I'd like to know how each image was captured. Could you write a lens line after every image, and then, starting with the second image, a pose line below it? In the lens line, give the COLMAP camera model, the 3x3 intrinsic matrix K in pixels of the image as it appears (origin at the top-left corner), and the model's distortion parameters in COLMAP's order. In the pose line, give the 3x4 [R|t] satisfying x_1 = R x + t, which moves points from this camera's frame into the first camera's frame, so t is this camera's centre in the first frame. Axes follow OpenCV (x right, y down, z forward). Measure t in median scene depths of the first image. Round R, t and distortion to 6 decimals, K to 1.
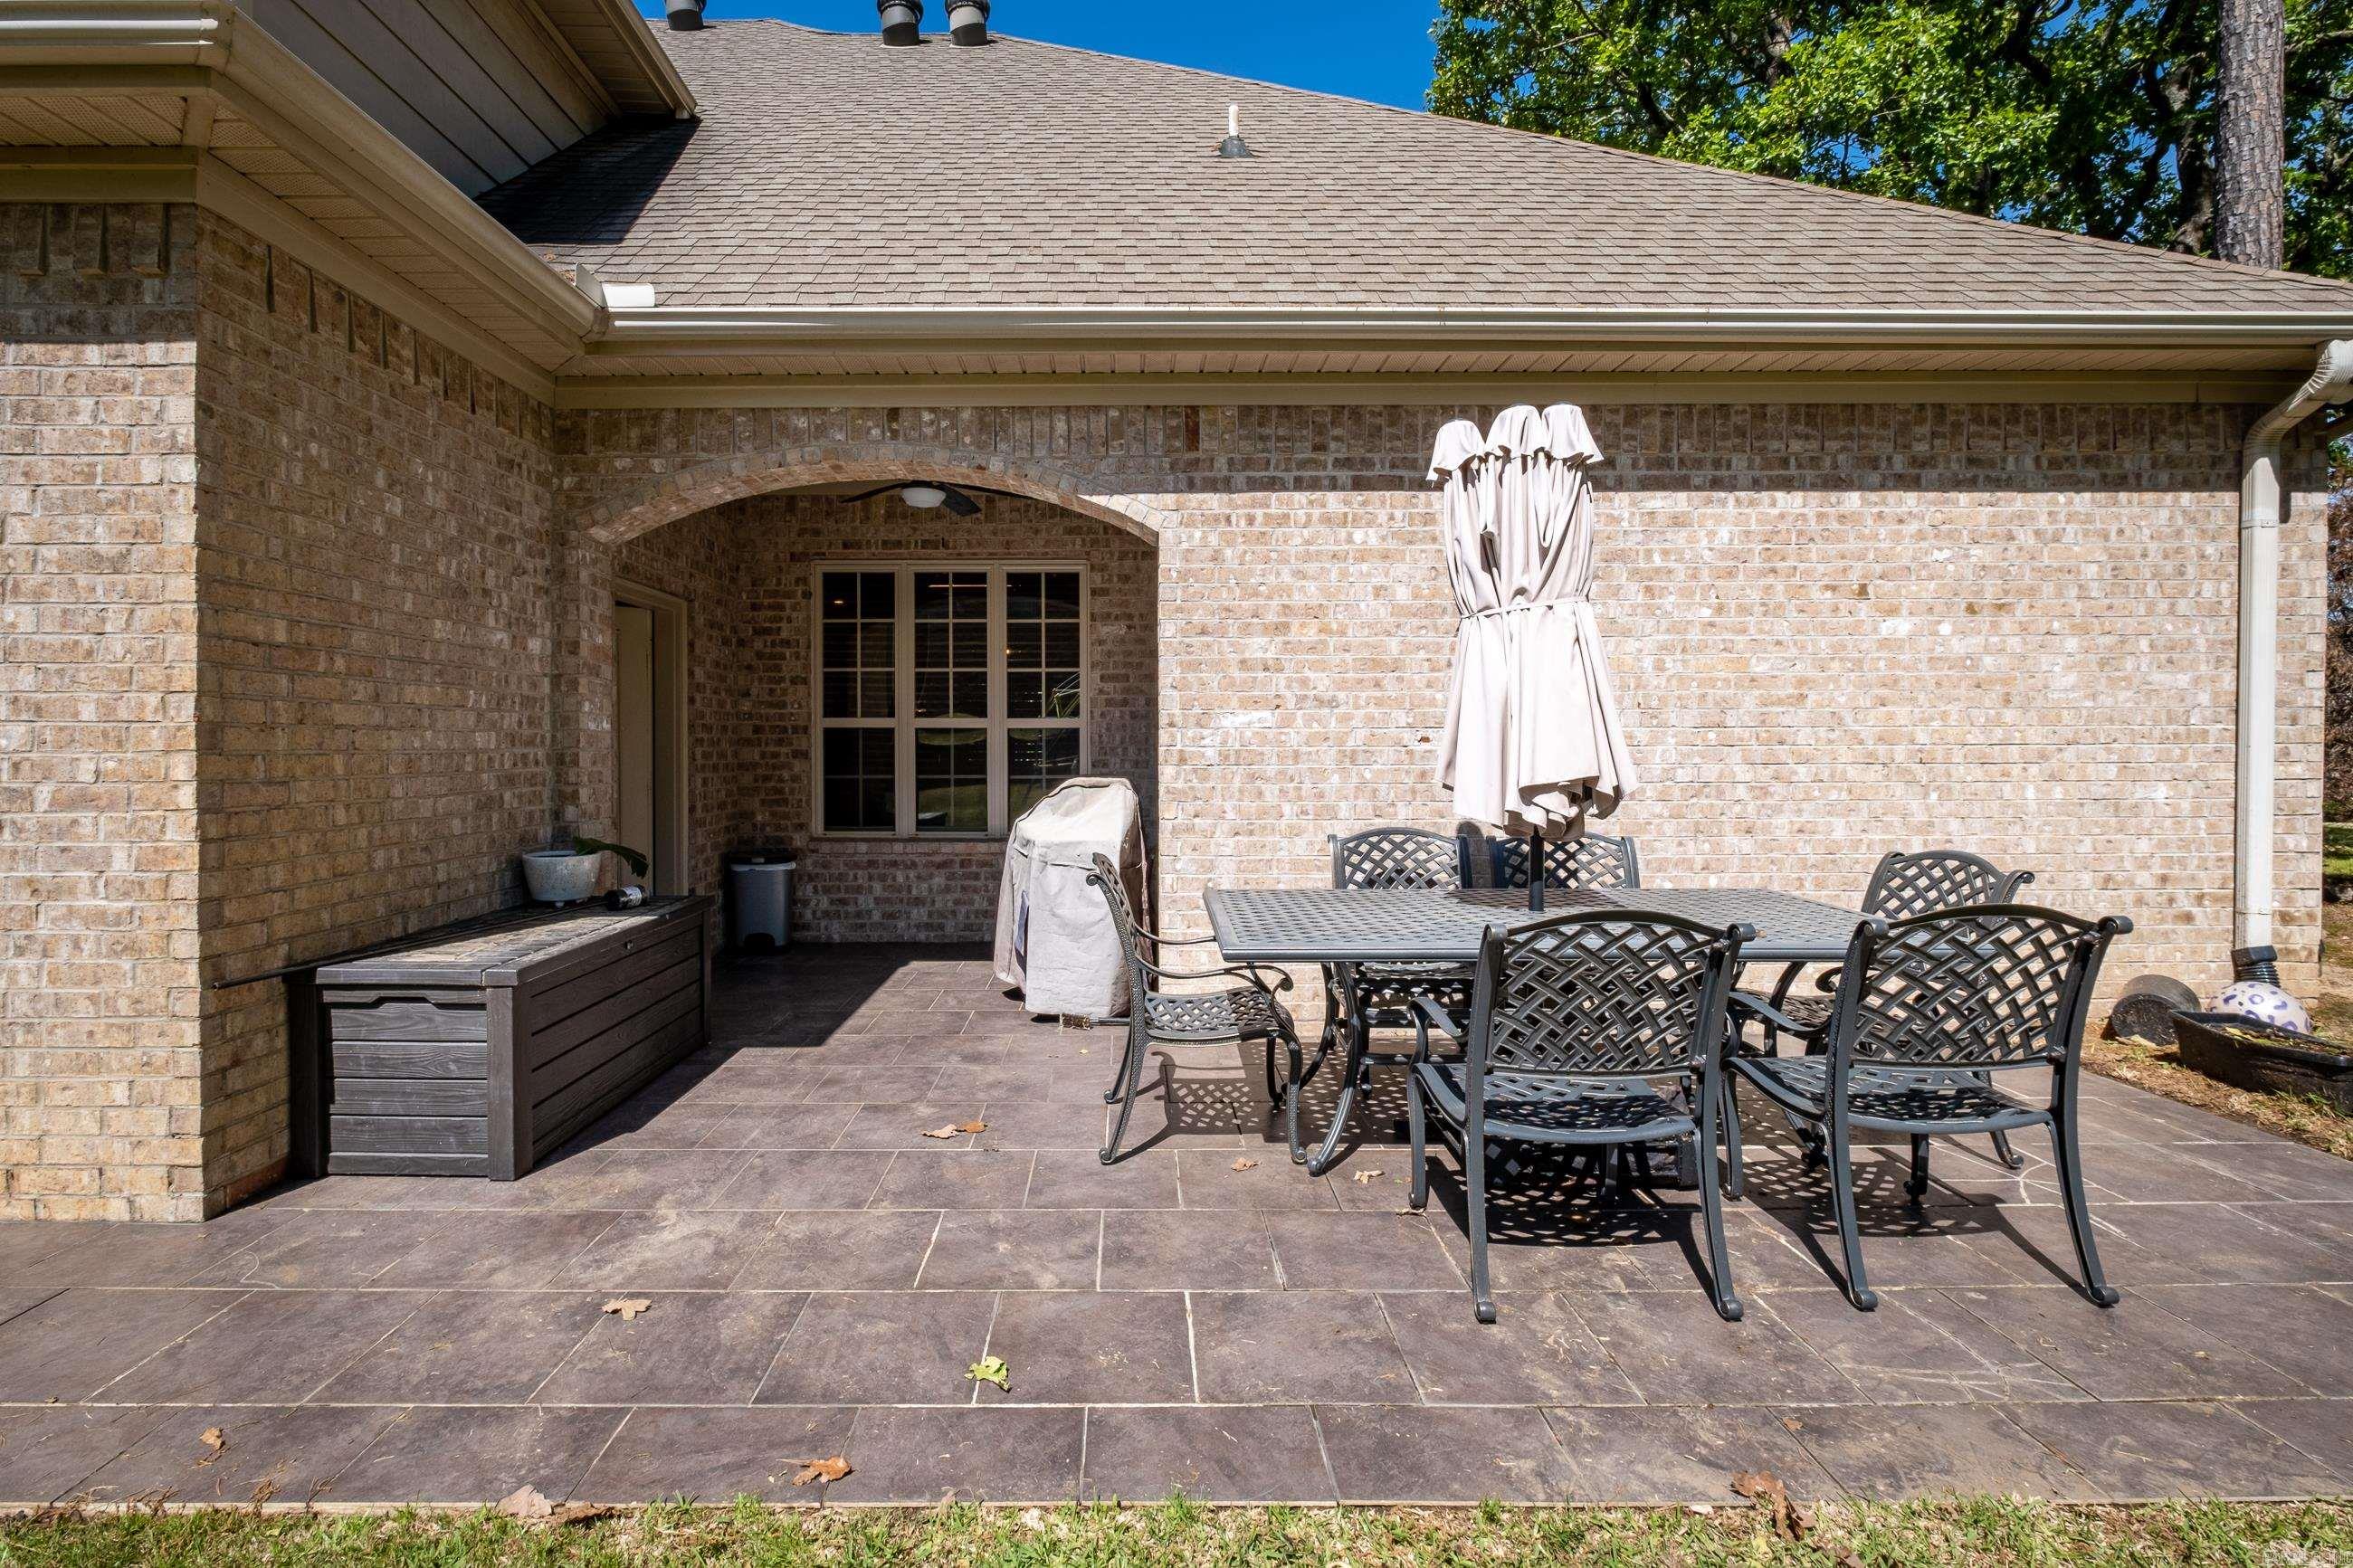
lens RADIAL K [[1077.6, 0, 1119.4], [0, 1077.6, 756.0], [0, 0, 1]] dist [-0.005254, -0.000534]
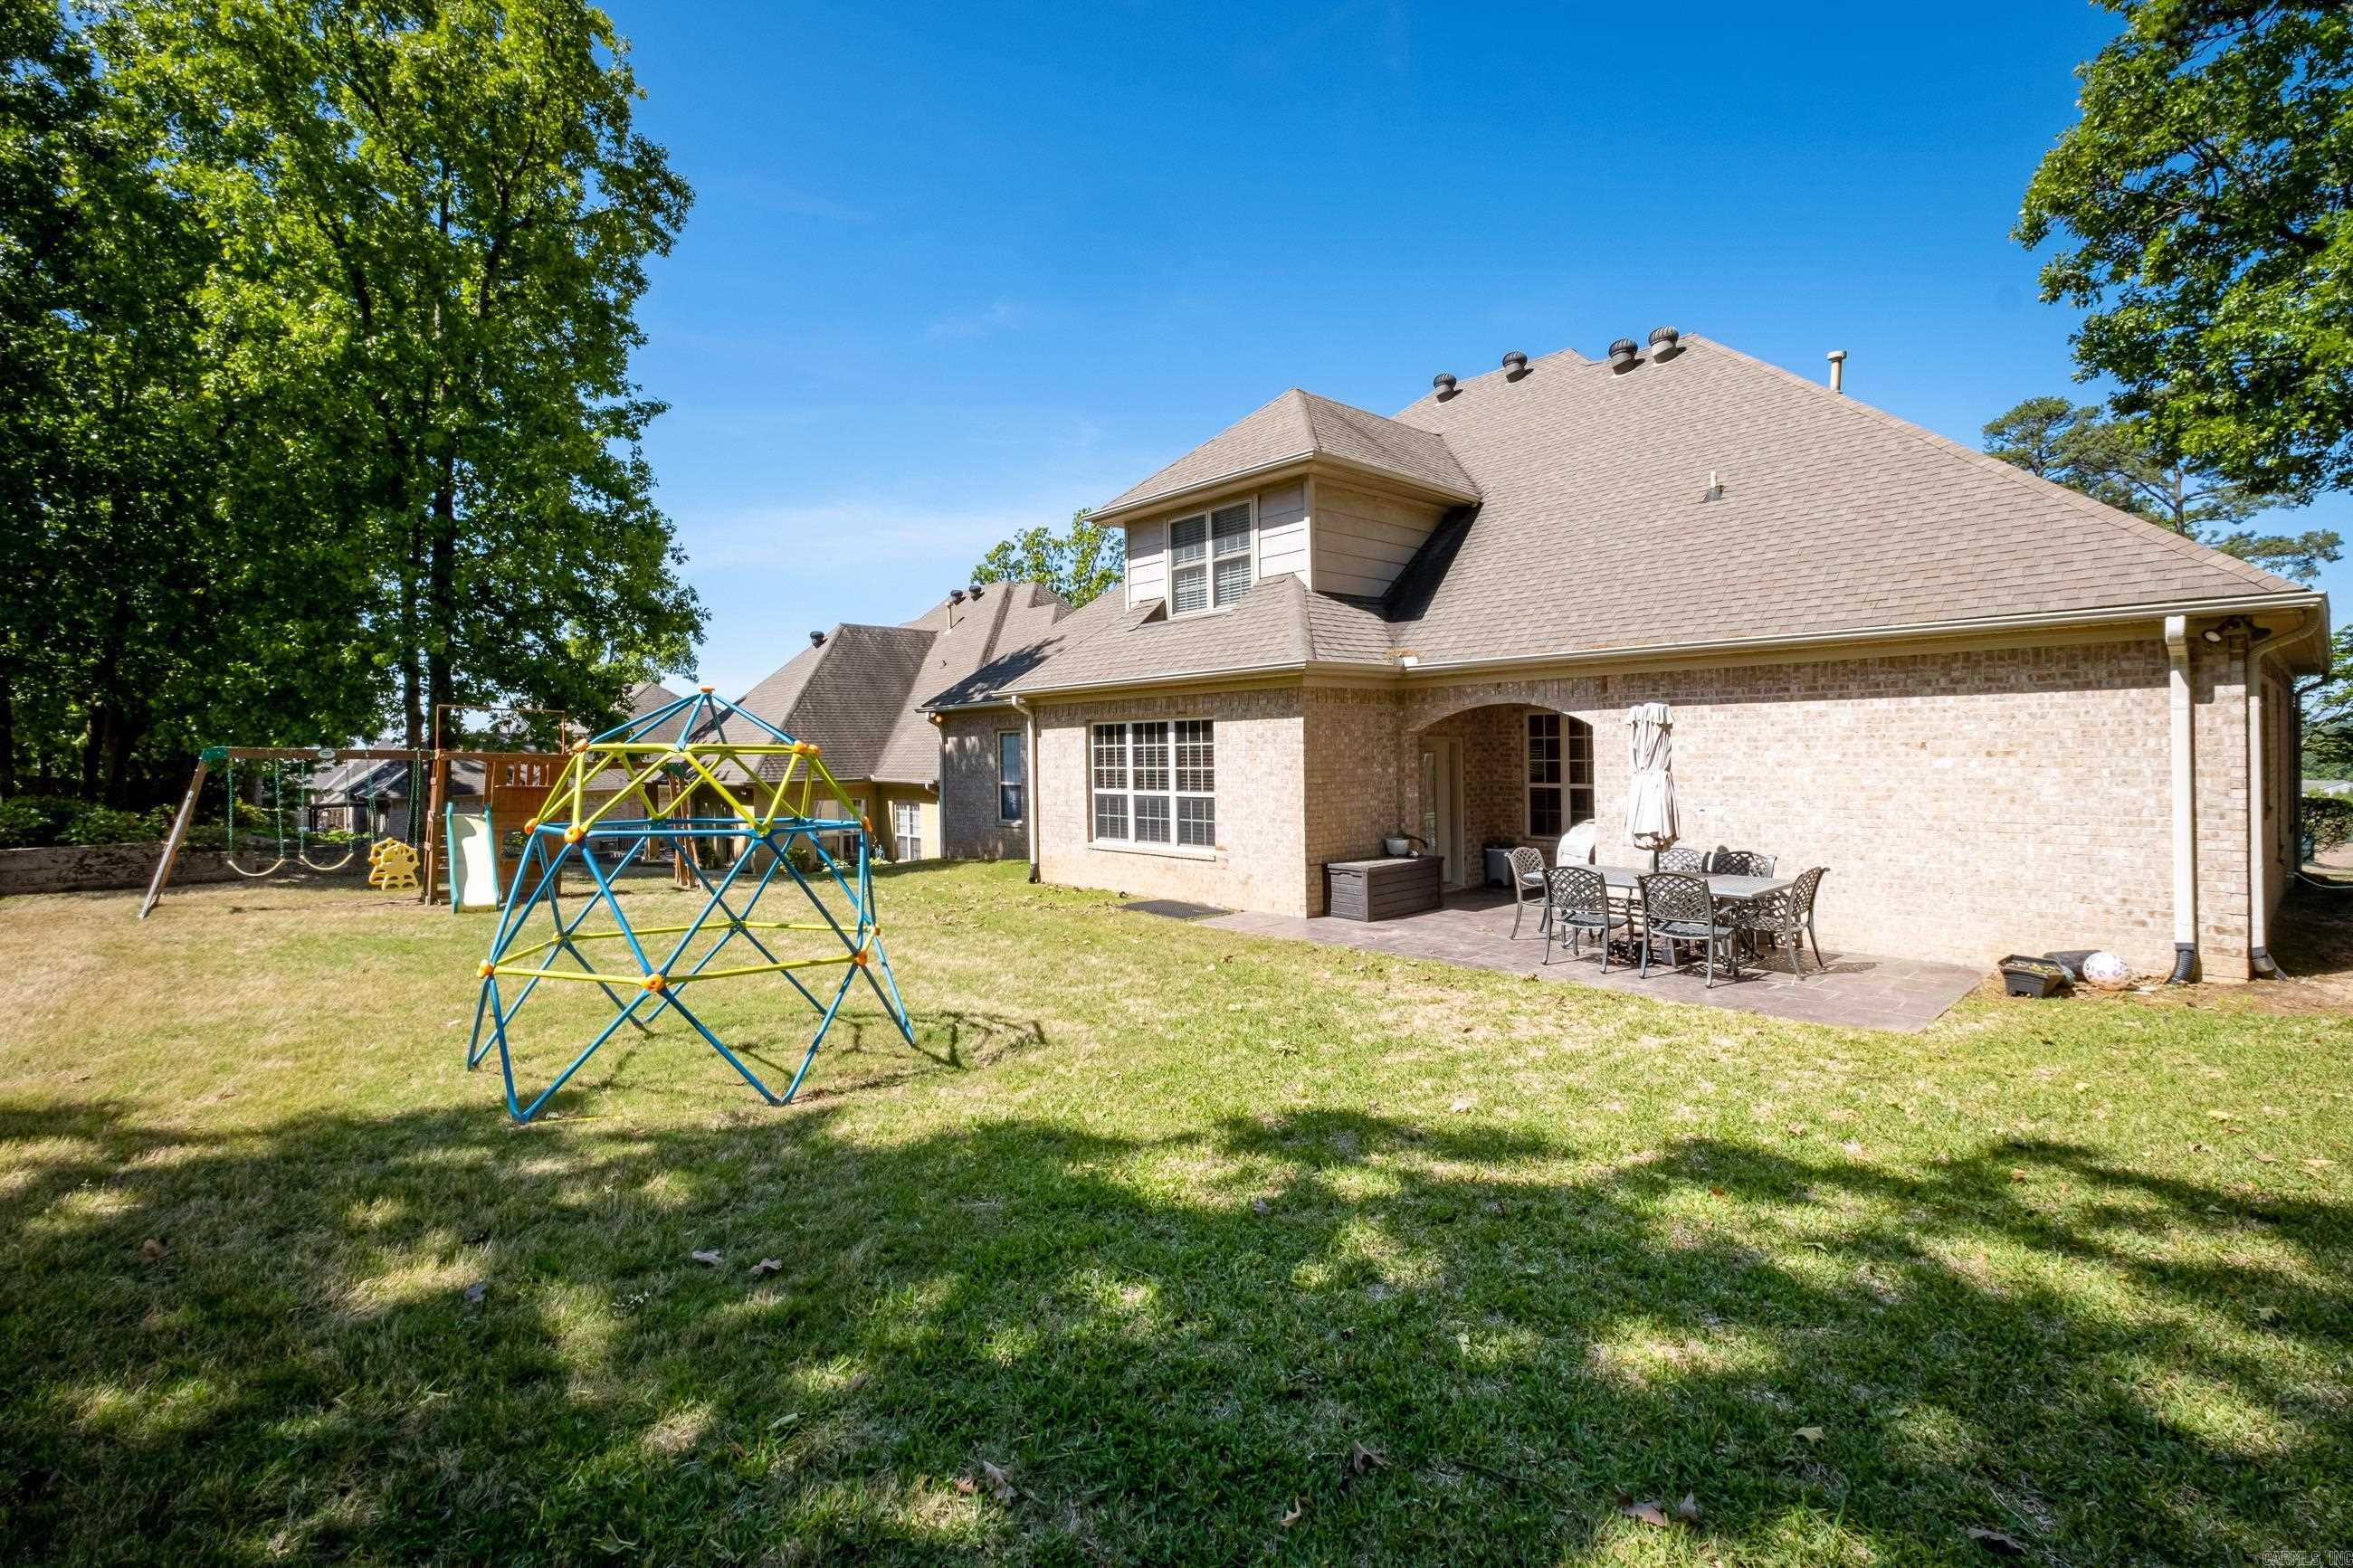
lens RADIAL K [[1040.9, 0, 1176.5], [0, 1040.9, 758.1], [0, 0, 1]] dist [-0.004490, -0.000523]
pose [[0.668642, -0.003269, -0.743577, 1.227501], [0.007640, 0.999968, 0.002474, -0.146878], [0.743545, -0.007335, 0.668645, -1.401571]]
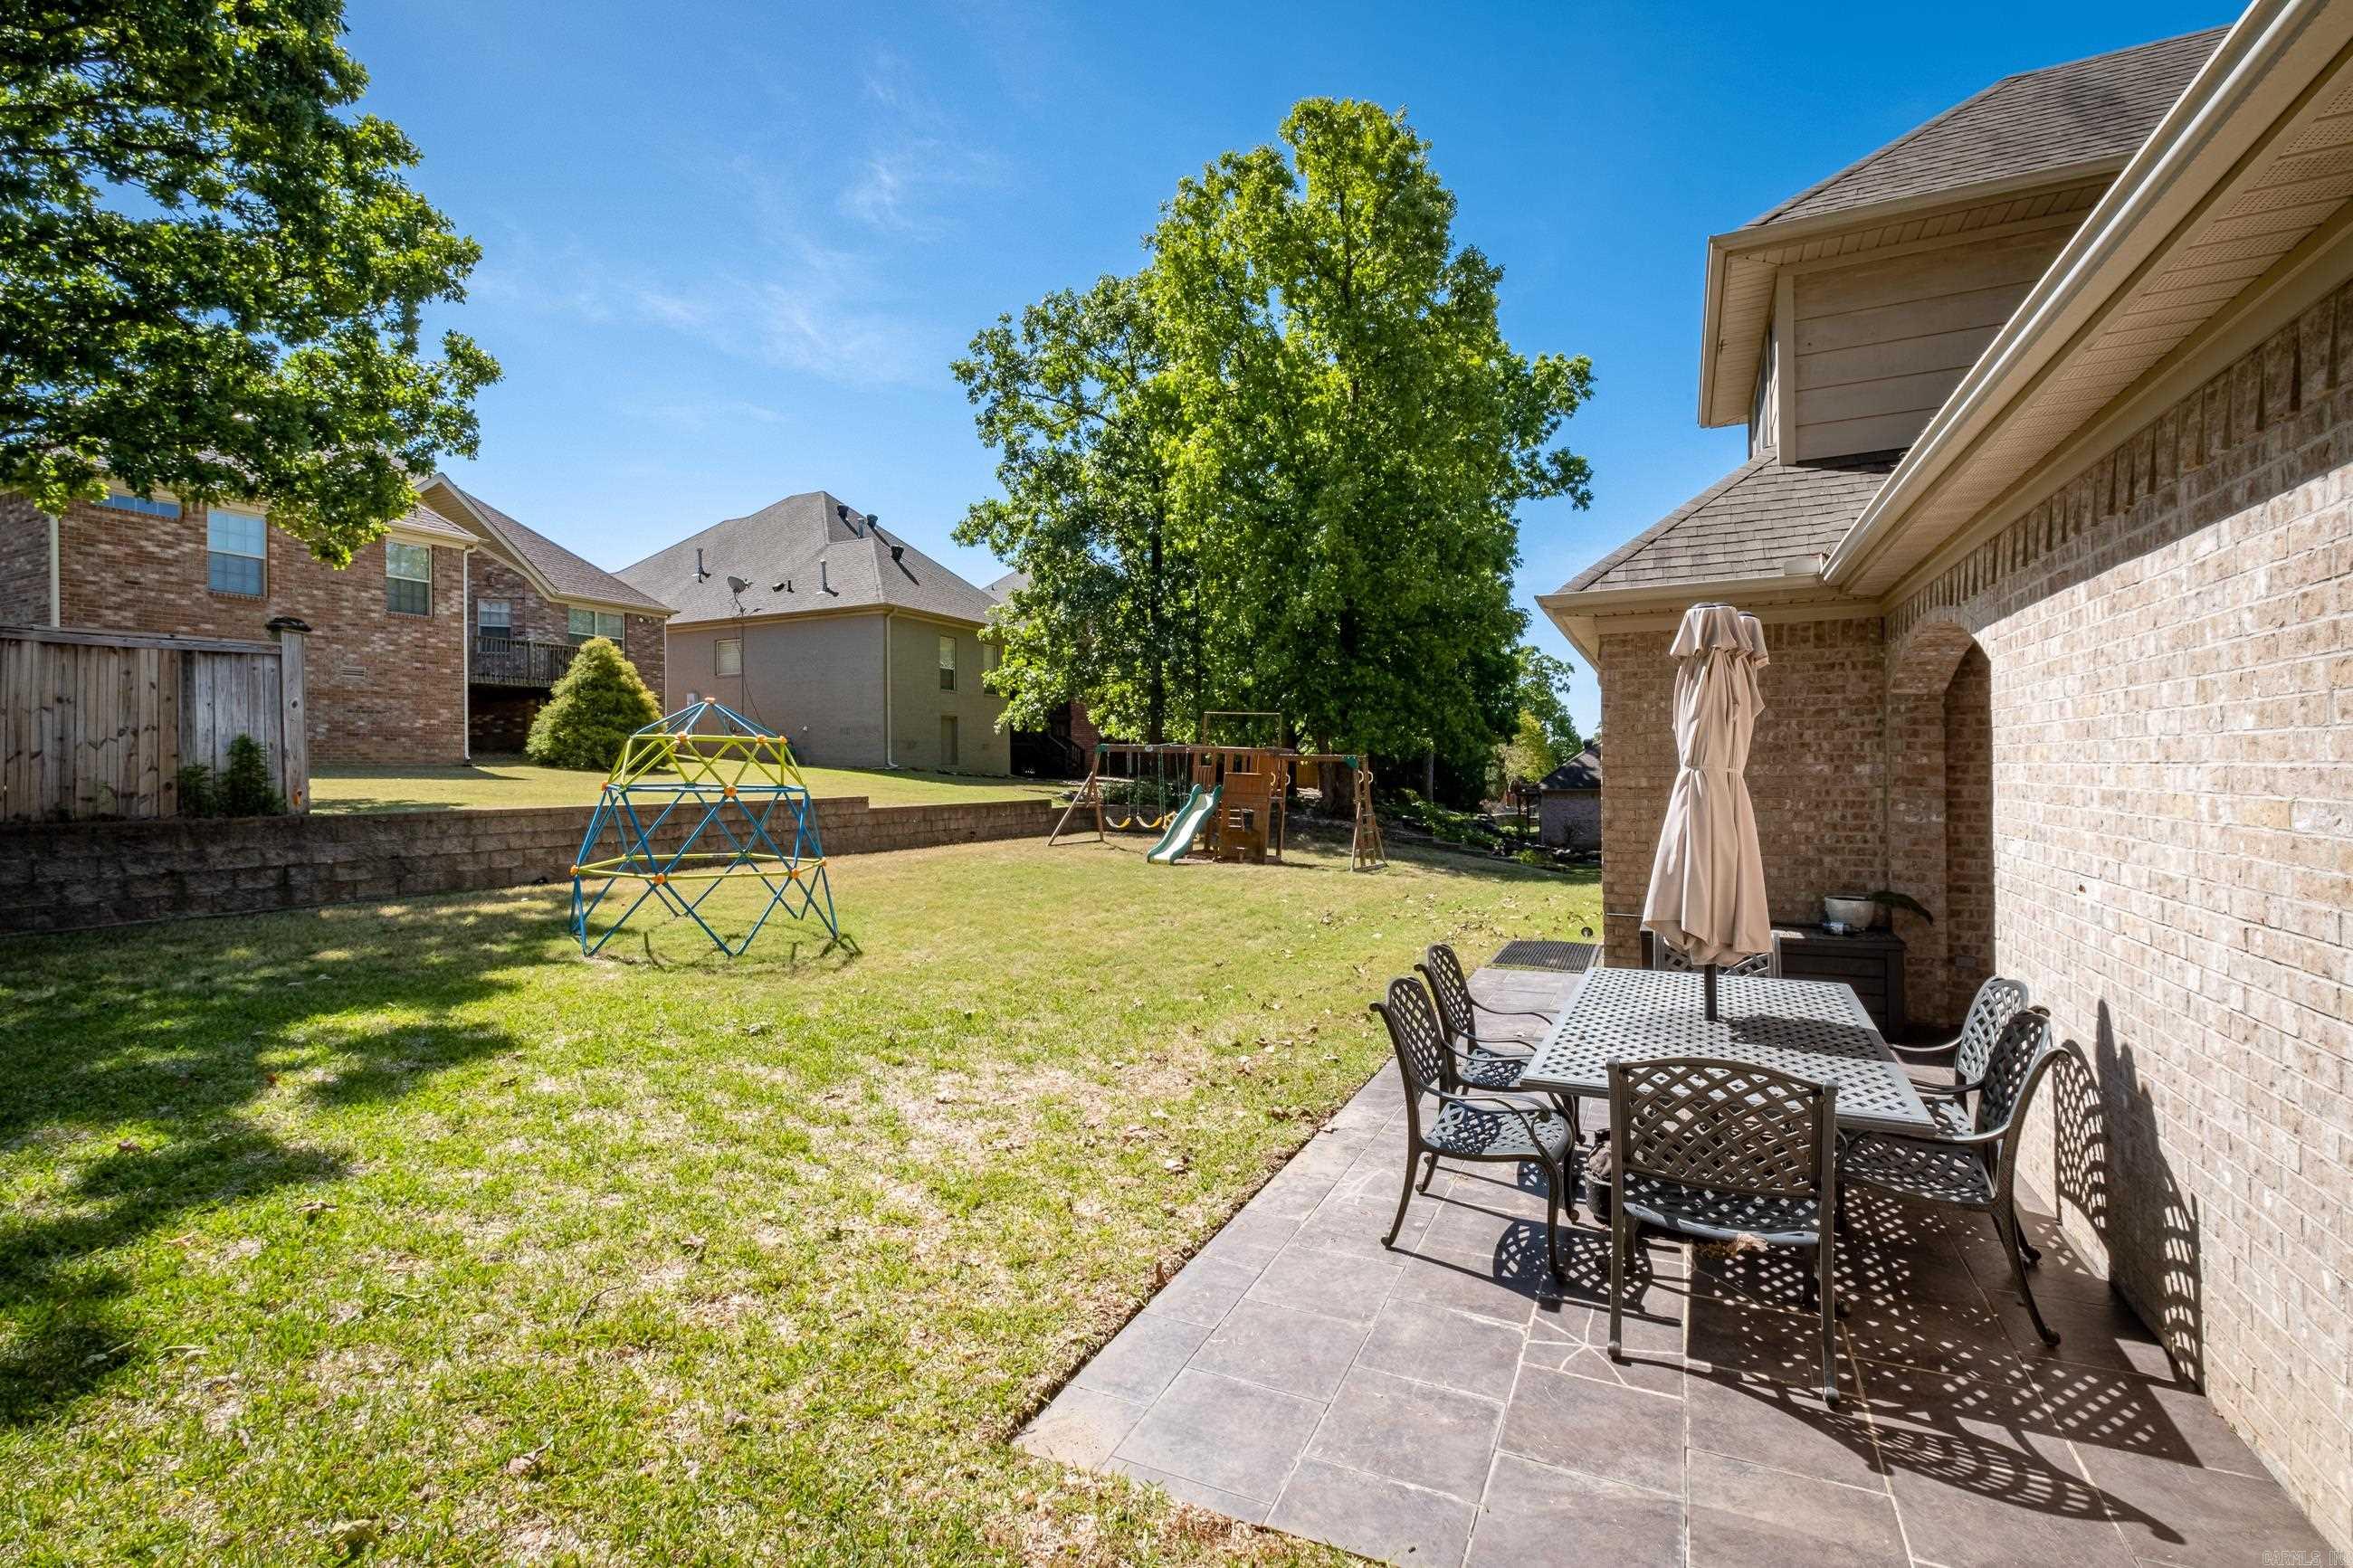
lens RADIAL K [[1040.9, 0, 1176.5], [0, 1040.9, 758.1], [0, 0, 1]] dist [-0.004490, -0.000523]
pose [[-0.432990, -0.002264, -0.901396, 1.306860], [0.001008, 0.999995, -0.002996, -0.114661], [0.901398, -0.002206, -0.432986, 0.736270]]
